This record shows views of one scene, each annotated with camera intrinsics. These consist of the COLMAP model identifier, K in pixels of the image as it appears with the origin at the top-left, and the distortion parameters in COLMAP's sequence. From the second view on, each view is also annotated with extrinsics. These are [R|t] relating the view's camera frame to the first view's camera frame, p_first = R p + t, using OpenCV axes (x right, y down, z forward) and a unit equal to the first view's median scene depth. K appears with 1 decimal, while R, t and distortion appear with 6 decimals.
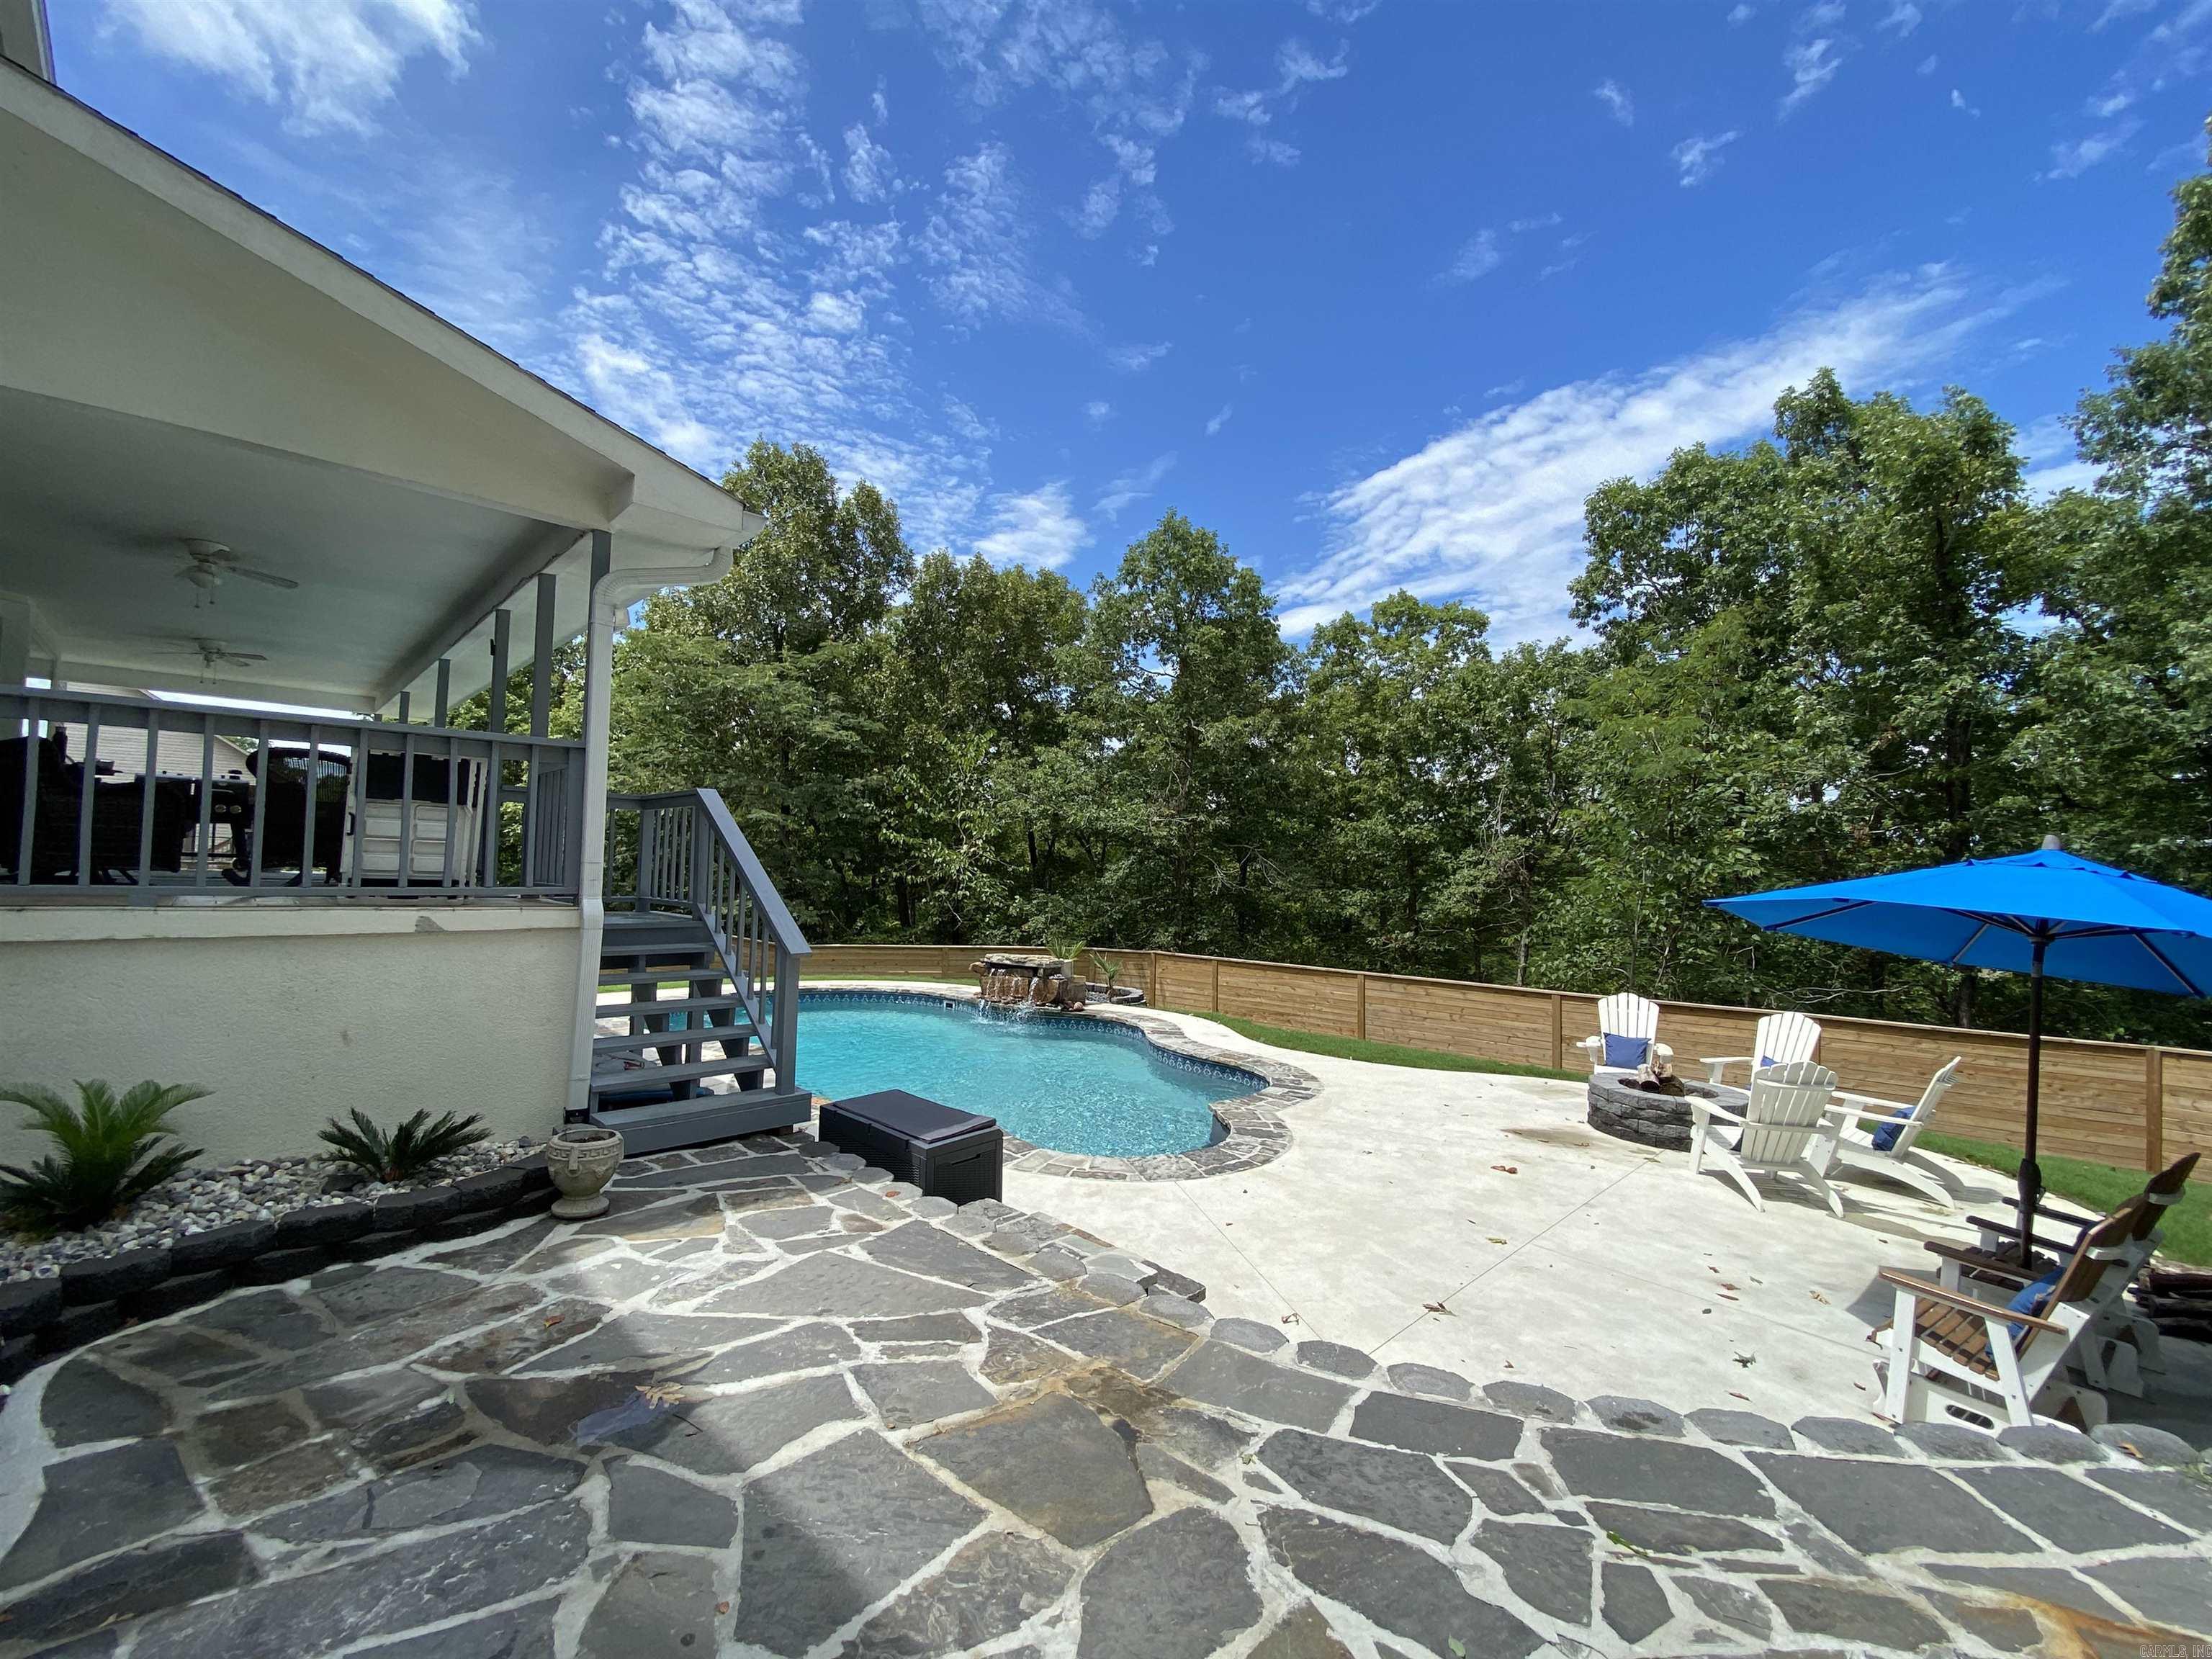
lens RADIAL K [[931.0, 0, 1101.6], [0, 931.0, 835.2], [0, 0, 1]] dist [-0.003497, -0.003995]
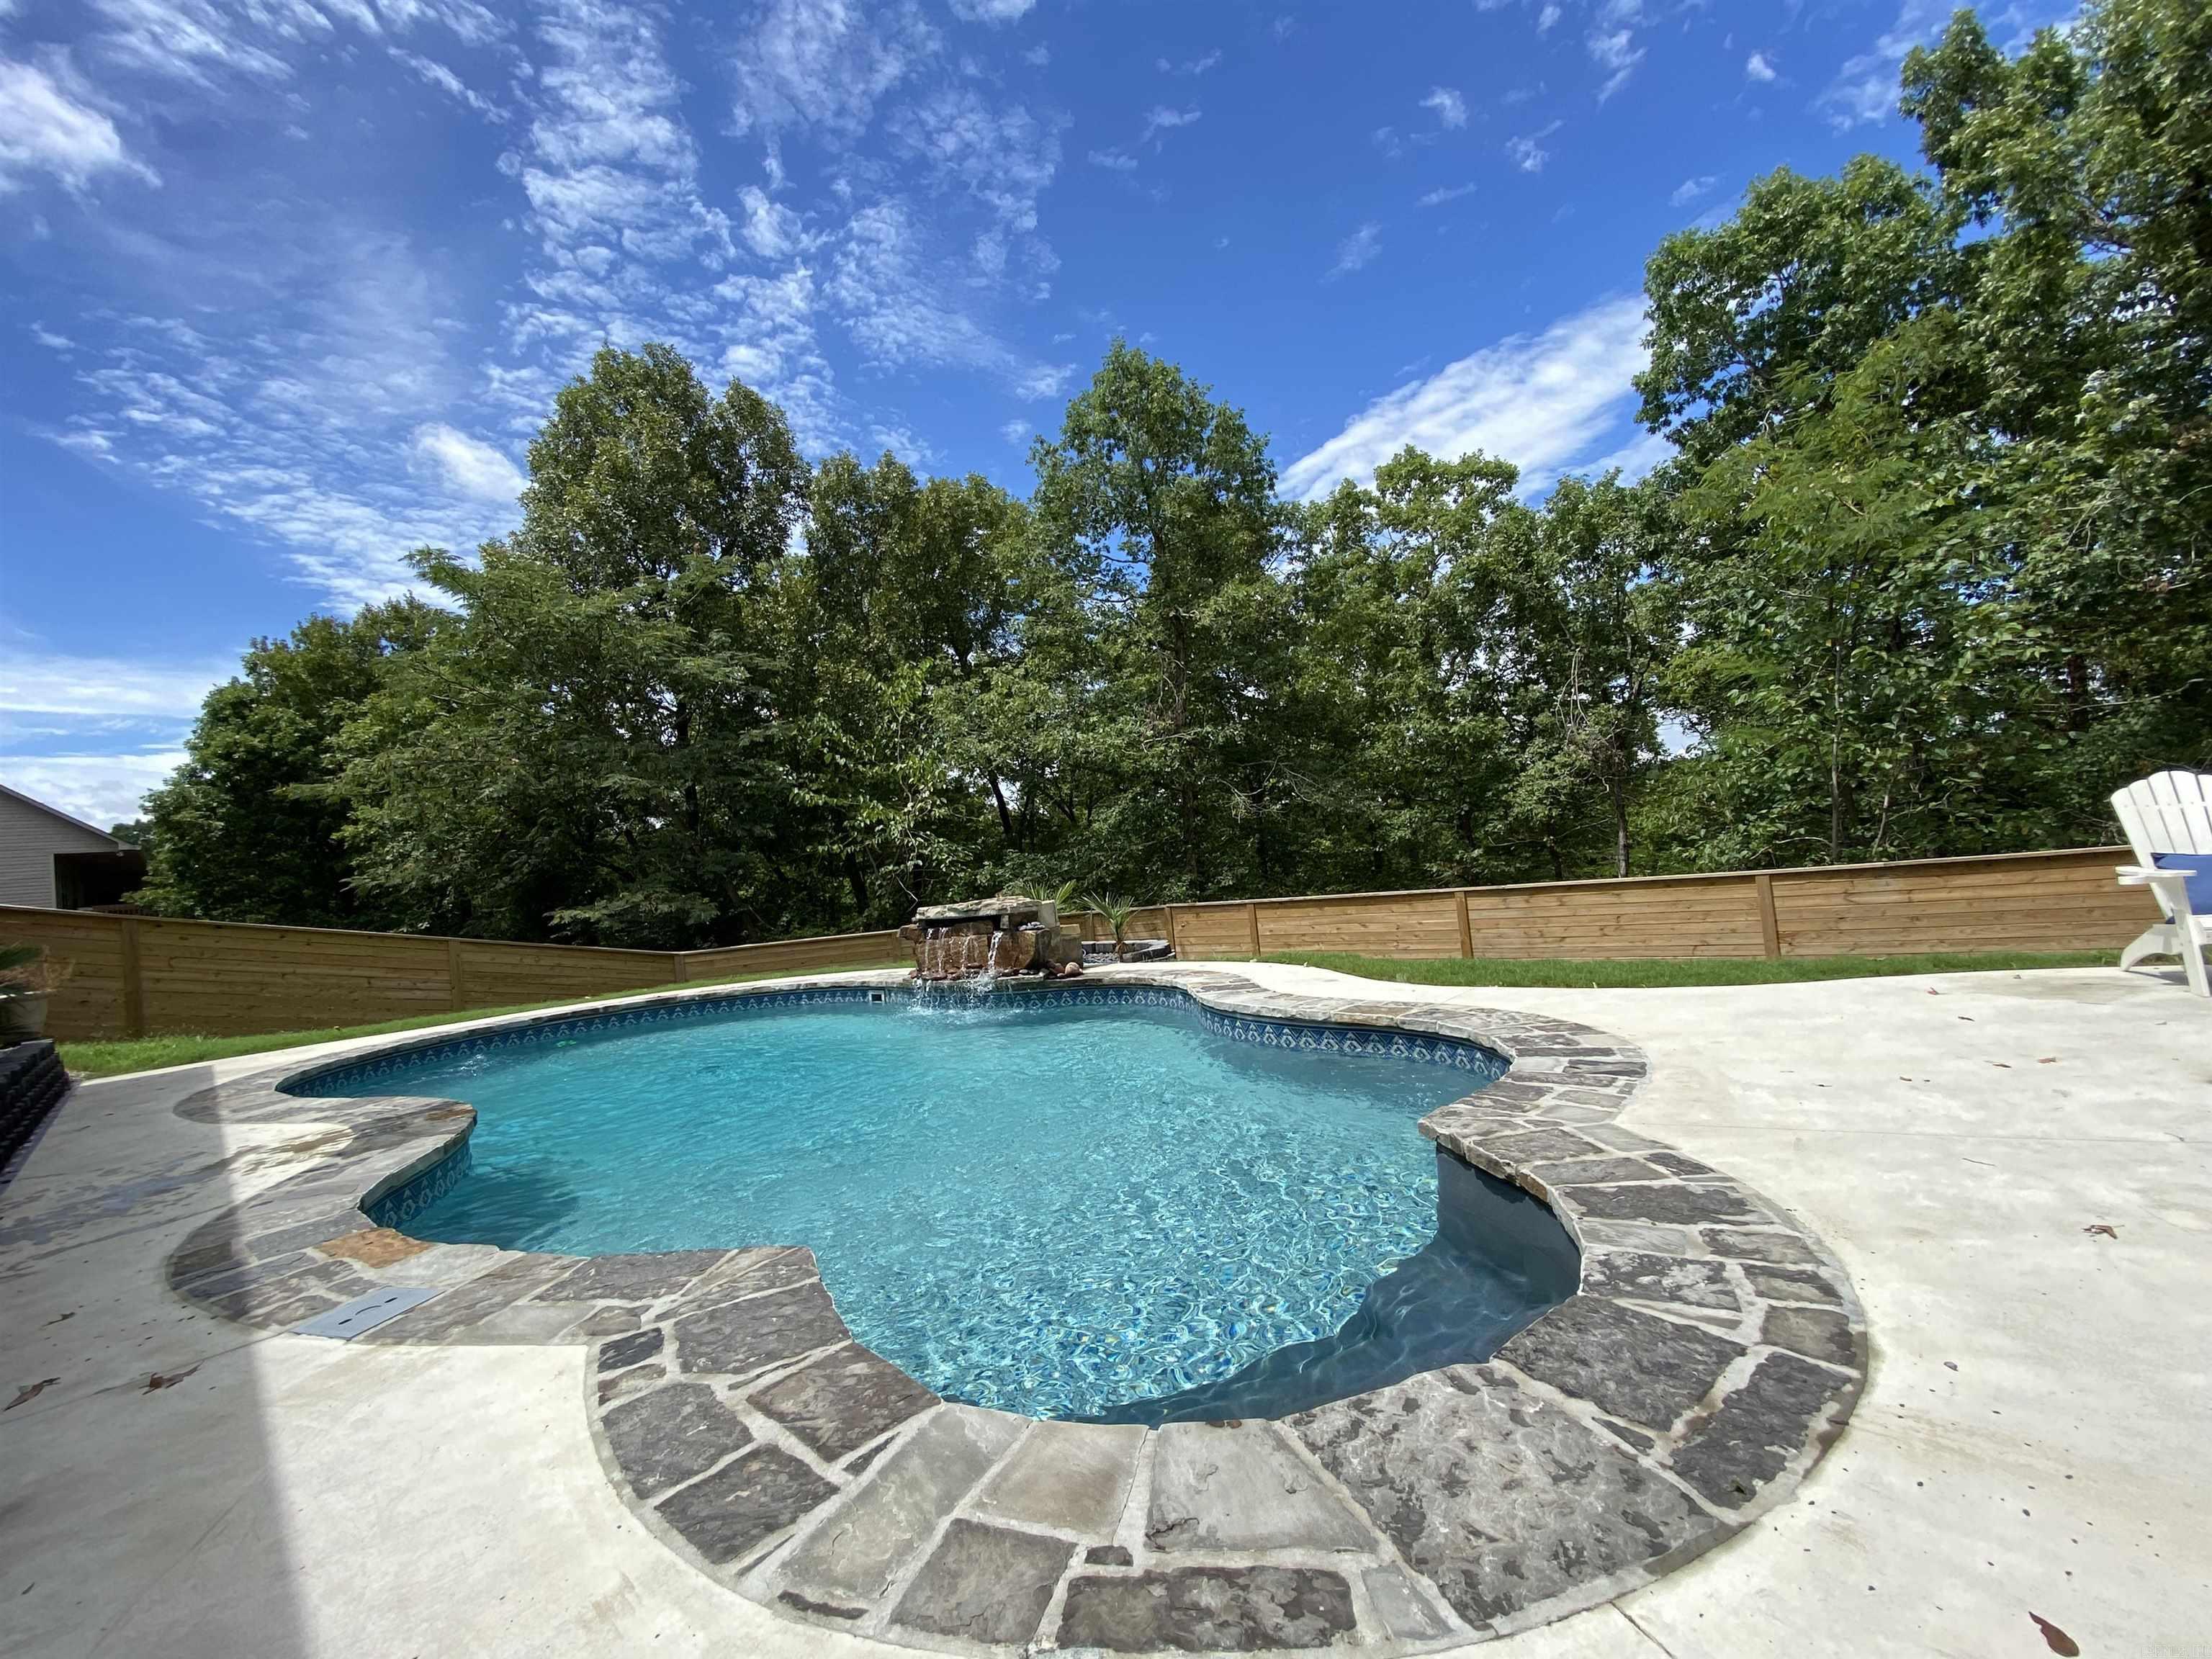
lens RADIAL K [[931.0, 0, 1097.1], [0, 931.0, 831.8], [0, 0, 1]] dist [-0.003497, -0.003995]
pose [[0.992312, -0.123361, 0.009975, -0.001787], [0.123389, 0.992356, -0.002268, 0.056181], [-0.009619, 0.003482, 0.999948, 0.222510]]
